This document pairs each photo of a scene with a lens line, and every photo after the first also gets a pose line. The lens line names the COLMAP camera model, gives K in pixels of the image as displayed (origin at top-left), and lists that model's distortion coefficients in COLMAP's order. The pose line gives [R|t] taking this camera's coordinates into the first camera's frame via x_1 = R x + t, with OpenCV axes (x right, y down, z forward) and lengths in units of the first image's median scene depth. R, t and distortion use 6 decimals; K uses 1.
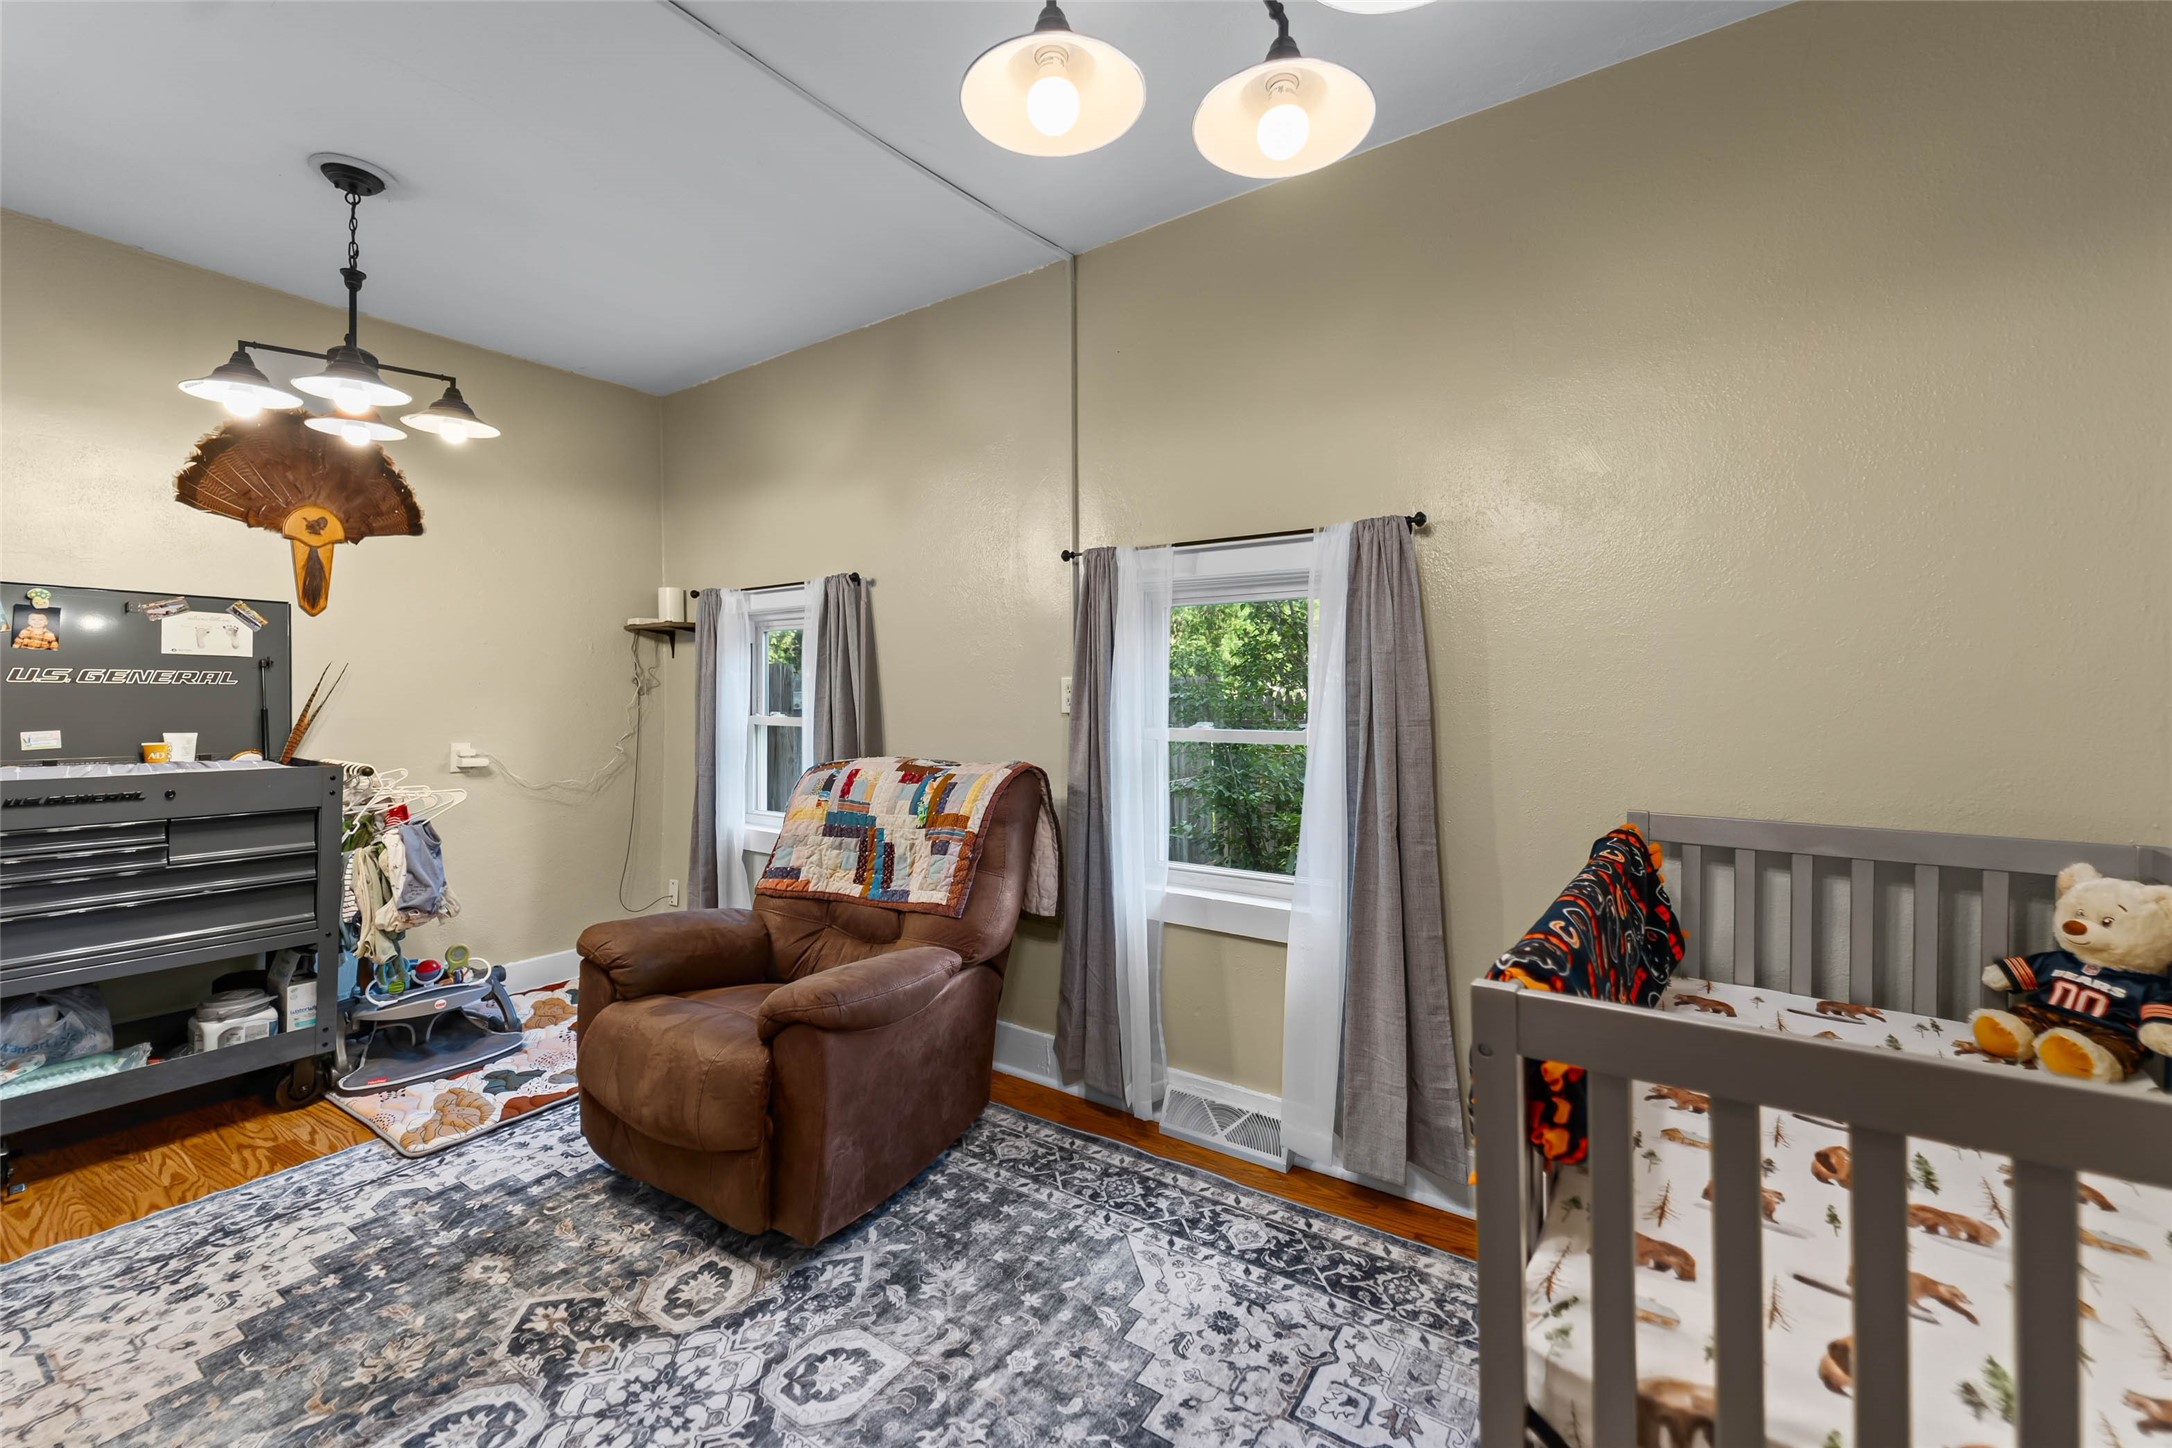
lens RADIAL K [[903.2, 0, 1089.1], [0, 903.2, 729.8], [0, 0, 1]] dist [-0.001333, 0.000042]
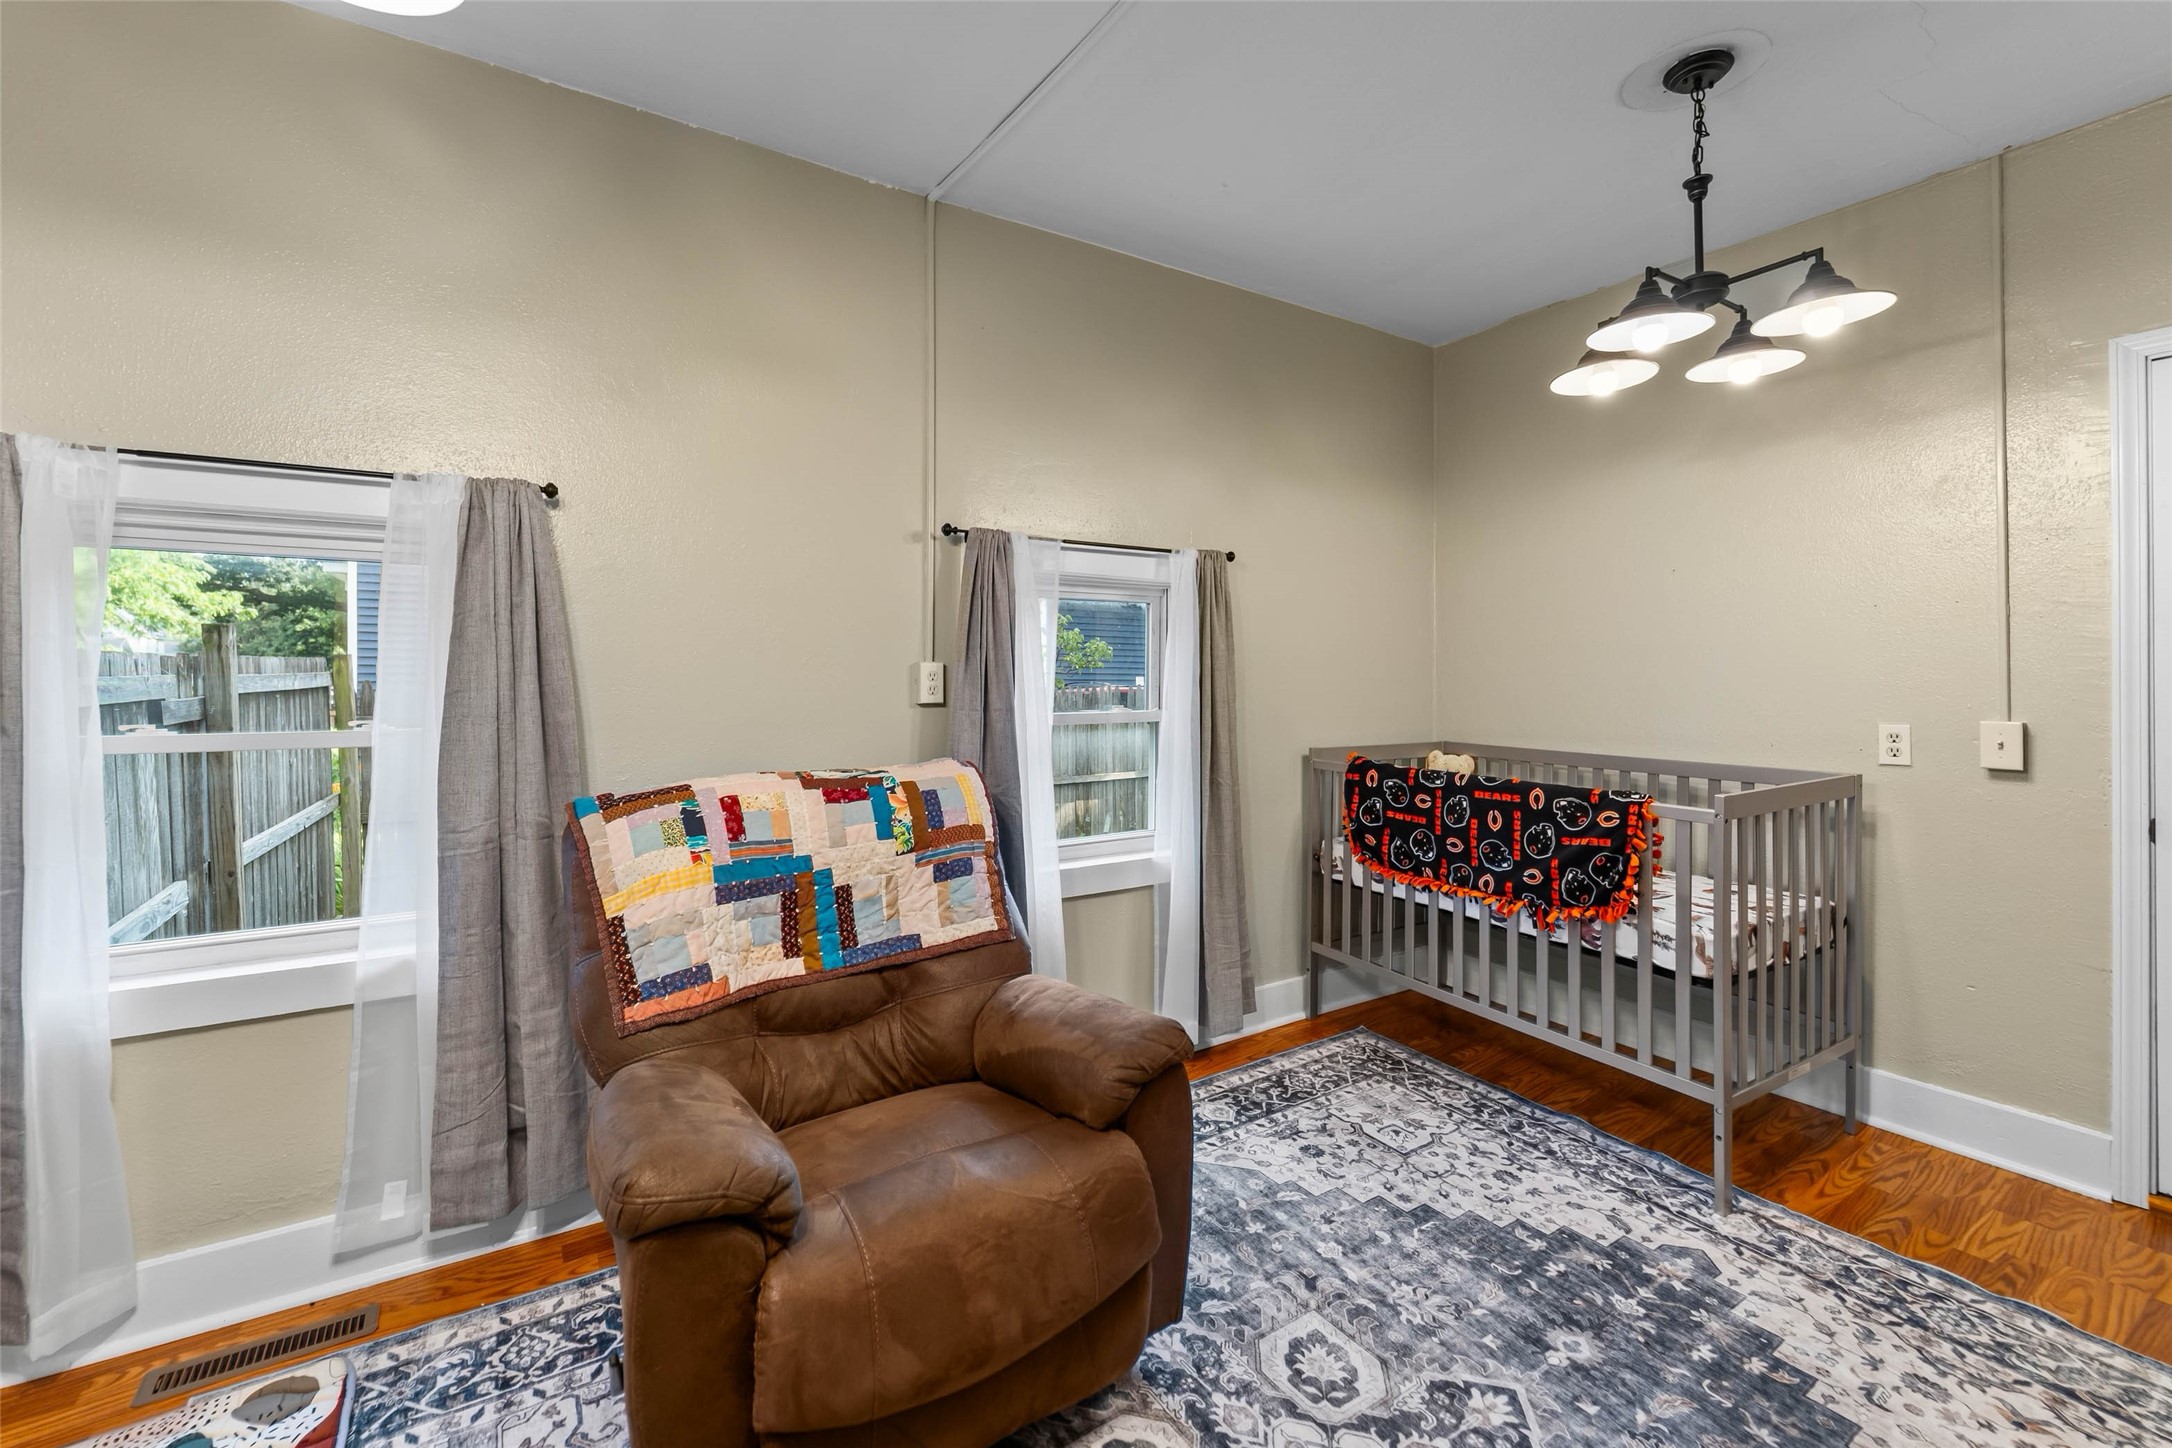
lens RADIAL K [[903.4, 0, 1053.3], [0, 903.4, 707.1], [0, 0, 1]] dist [-0.008151, 0.000039]
pose [[0.395120, -0.031750, 0.918081, -1.074353], [0.038506, 0.999097, 0.017980, -0.034542], [-0.917822, 0.028247, 0.395986, 0.716492]]
